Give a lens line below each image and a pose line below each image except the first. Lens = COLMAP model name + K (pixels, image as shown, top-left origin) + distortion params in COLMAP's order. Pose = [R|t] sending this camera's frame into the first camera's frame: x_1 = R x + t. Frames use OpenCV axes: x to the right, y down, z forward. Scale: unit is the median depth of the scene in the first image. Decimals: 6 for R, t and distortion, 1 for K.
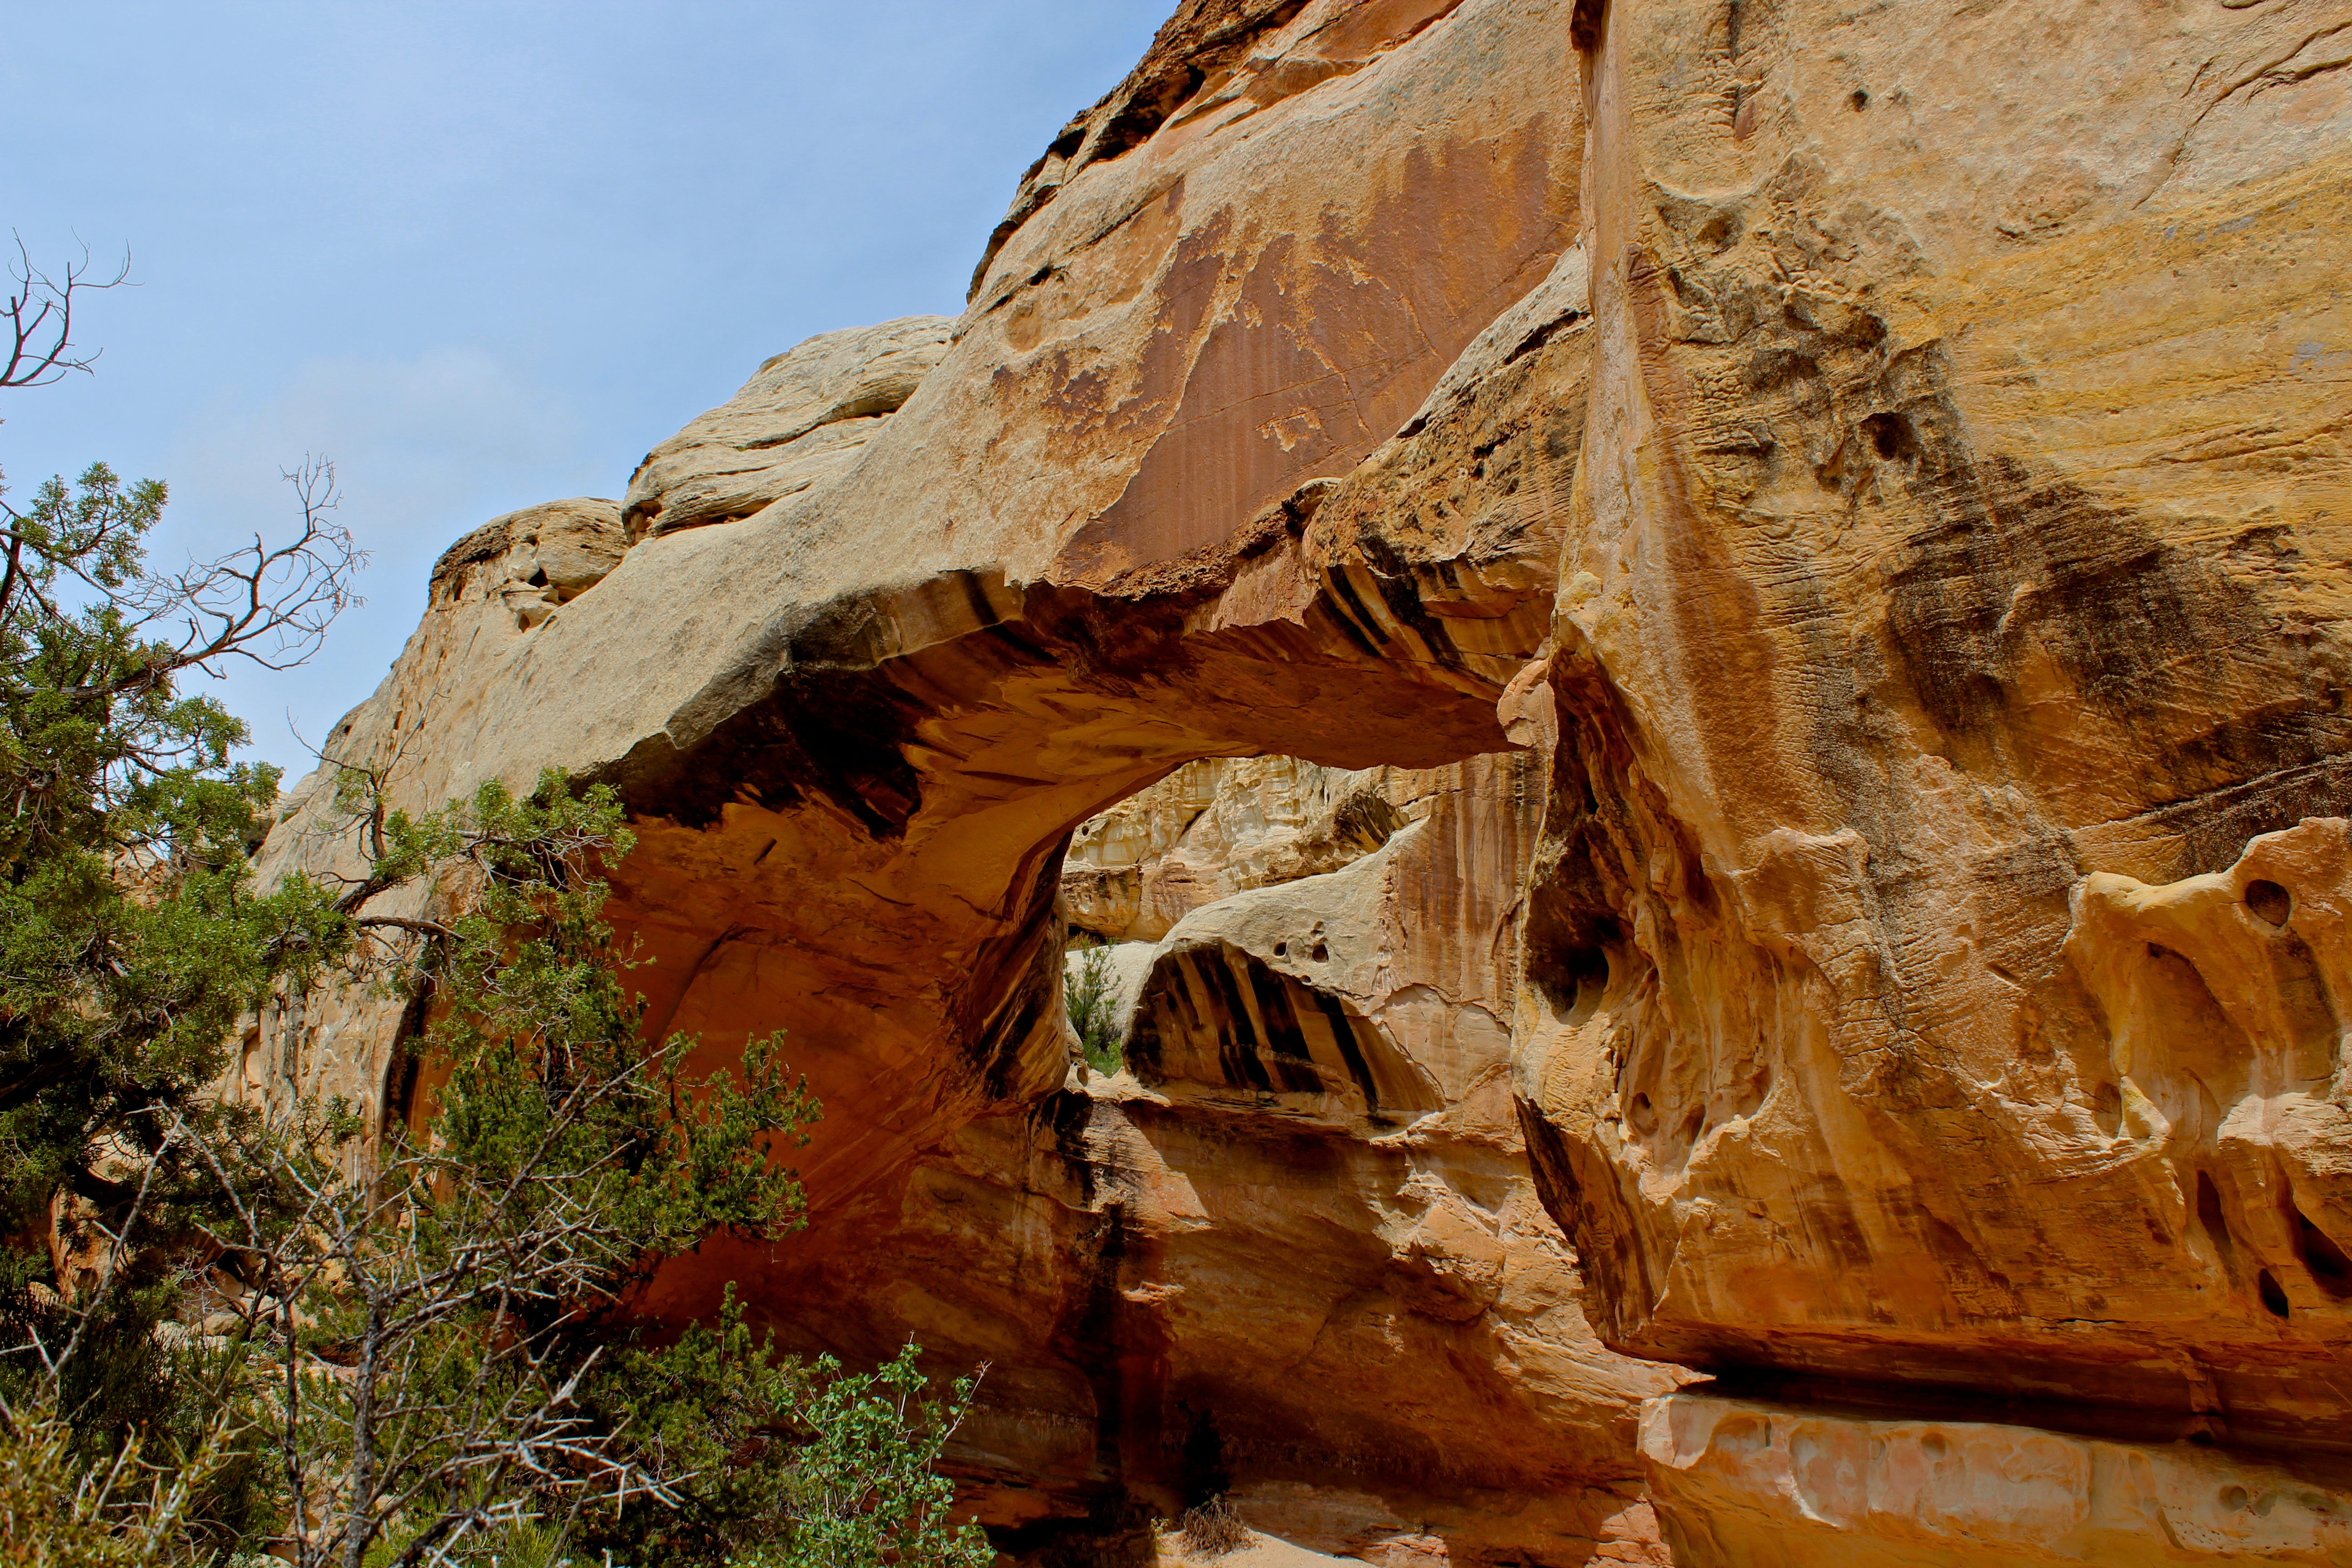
lens RADIAL K [[2196.8, 0, 1176.0], [0, 2196.8, 784.0], [0, 0, 1]] dist [-0.176329, -0.000685]
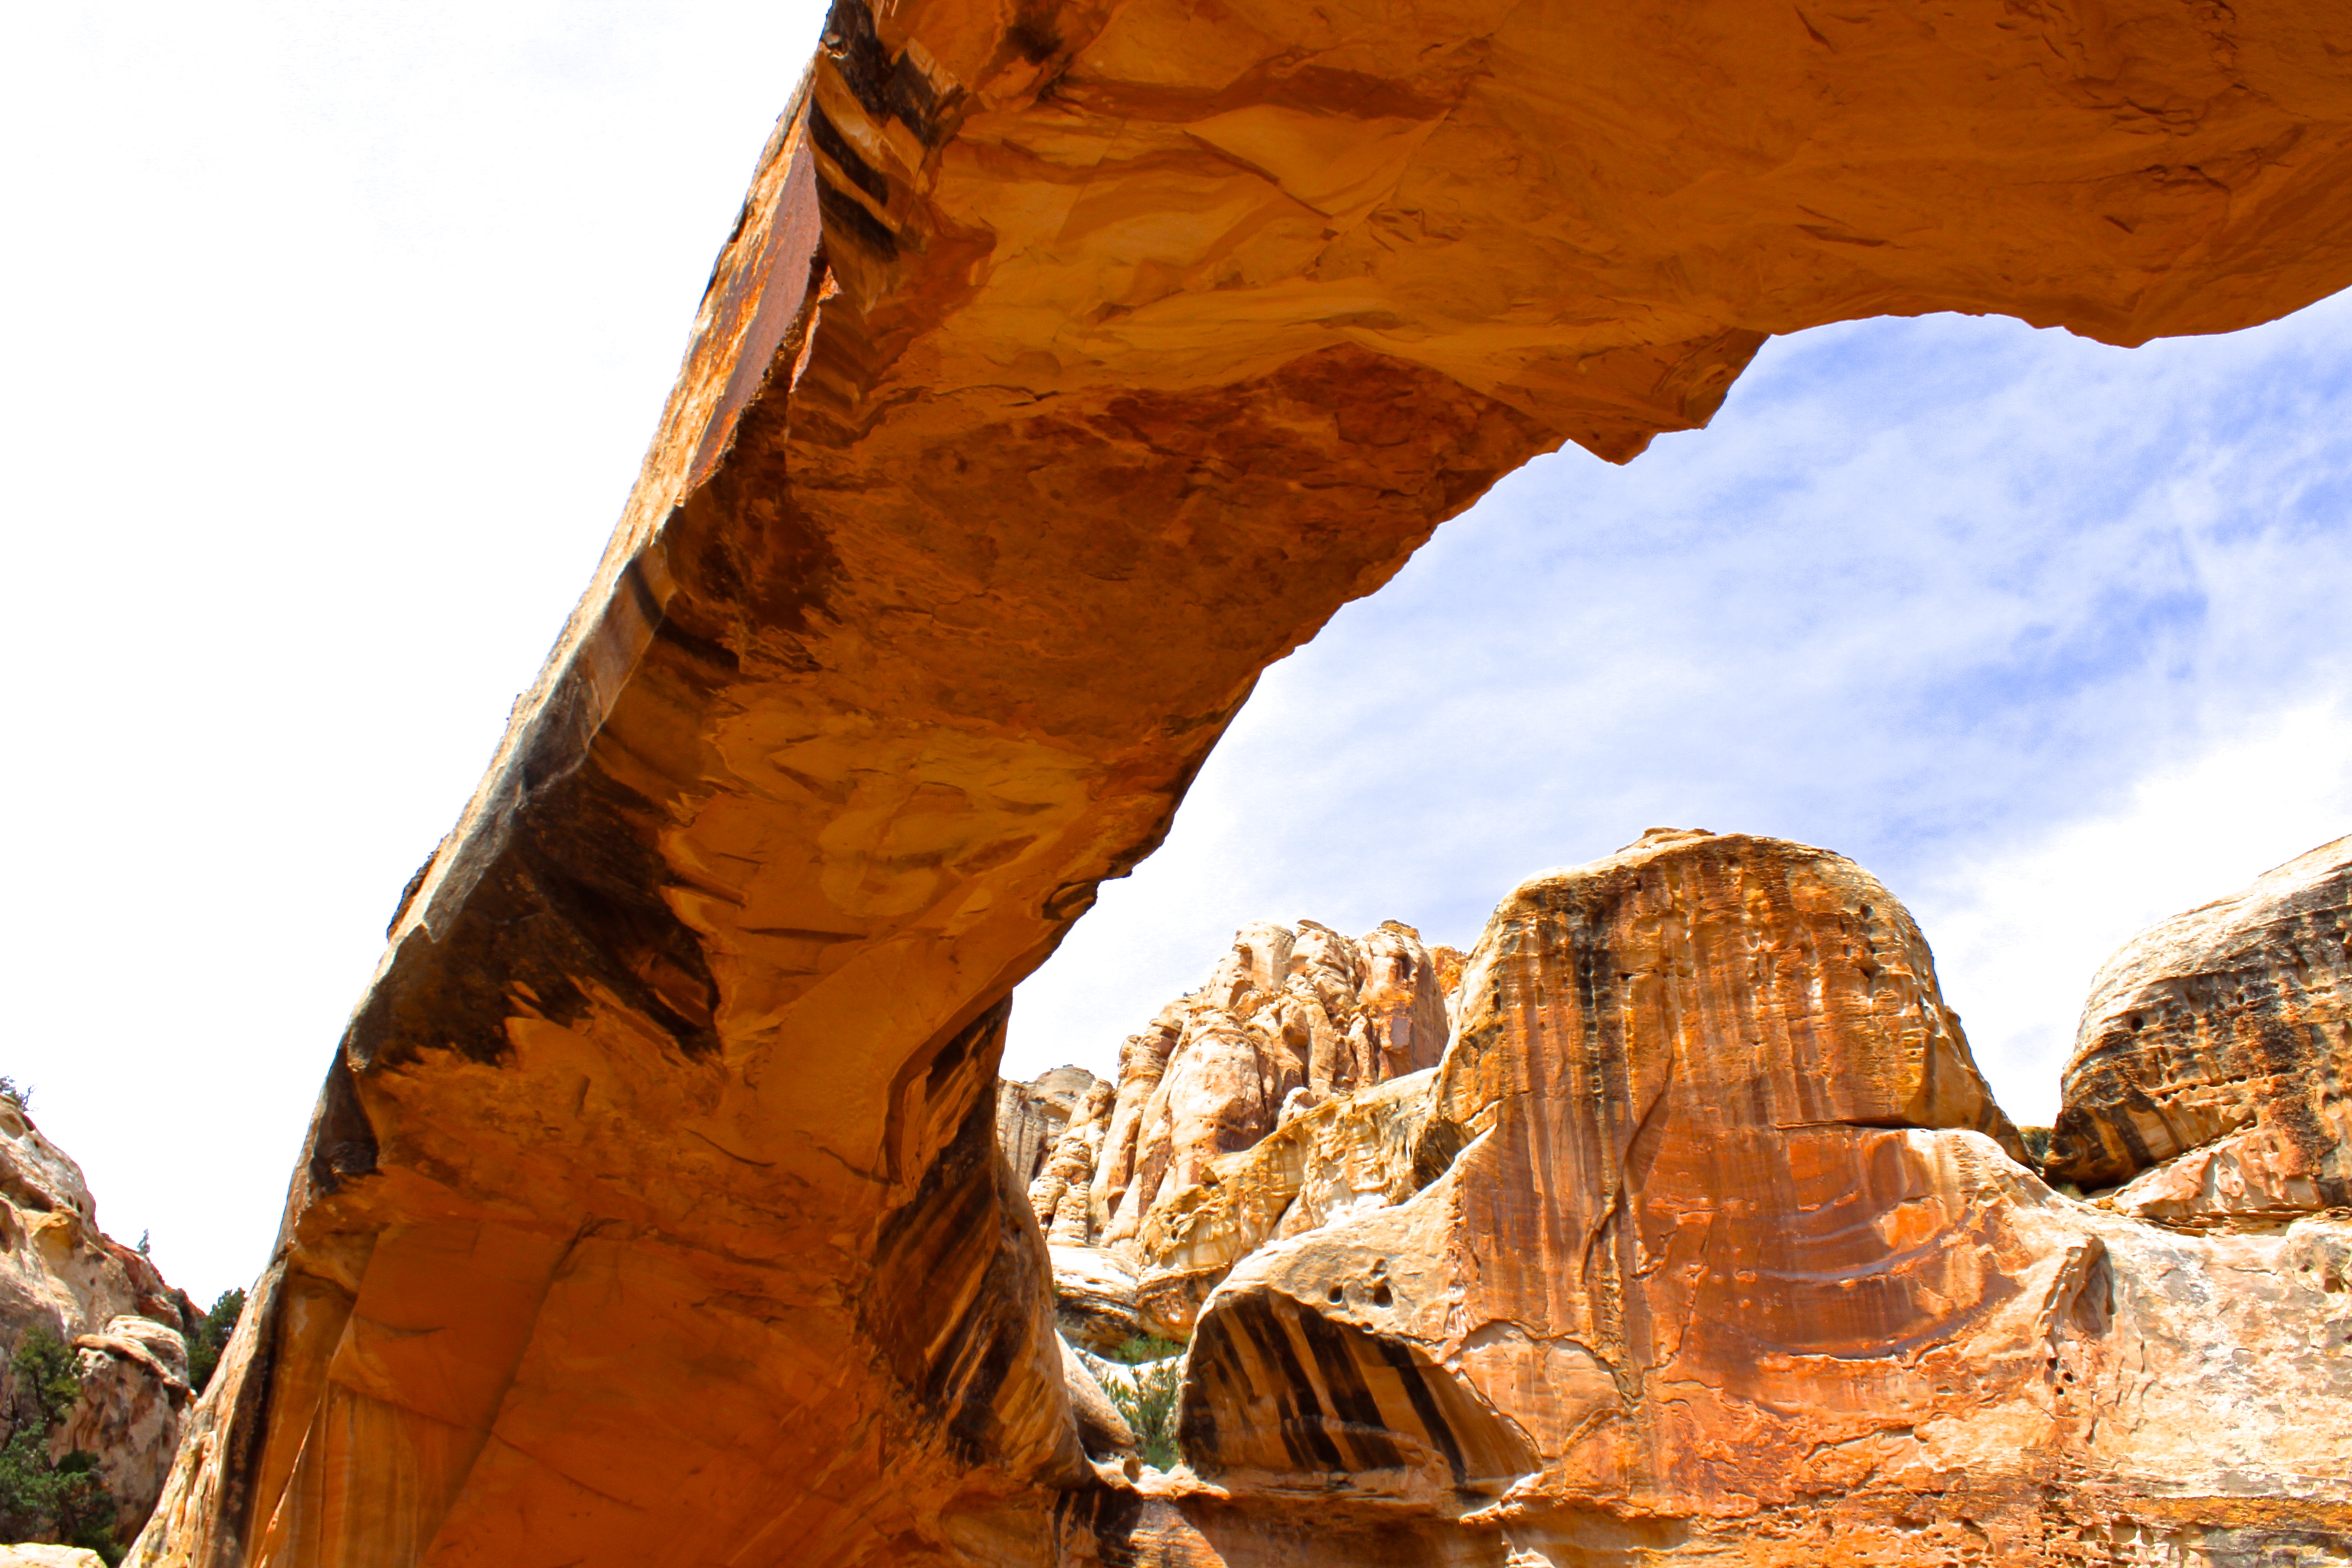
lens RADIAL K [[1973.4, 0, 1176.0], [0, 1973.4, 784.0], [0, 0, 1]] dist [-0.141930, 0.002166]
pose [[0.990256, -0.090631, -0.105731, 0.084753], [0.057474, 0.957543, -0.282502, 0.096734], [0.126846, 0.273672, 0.953422, 0.213075]]
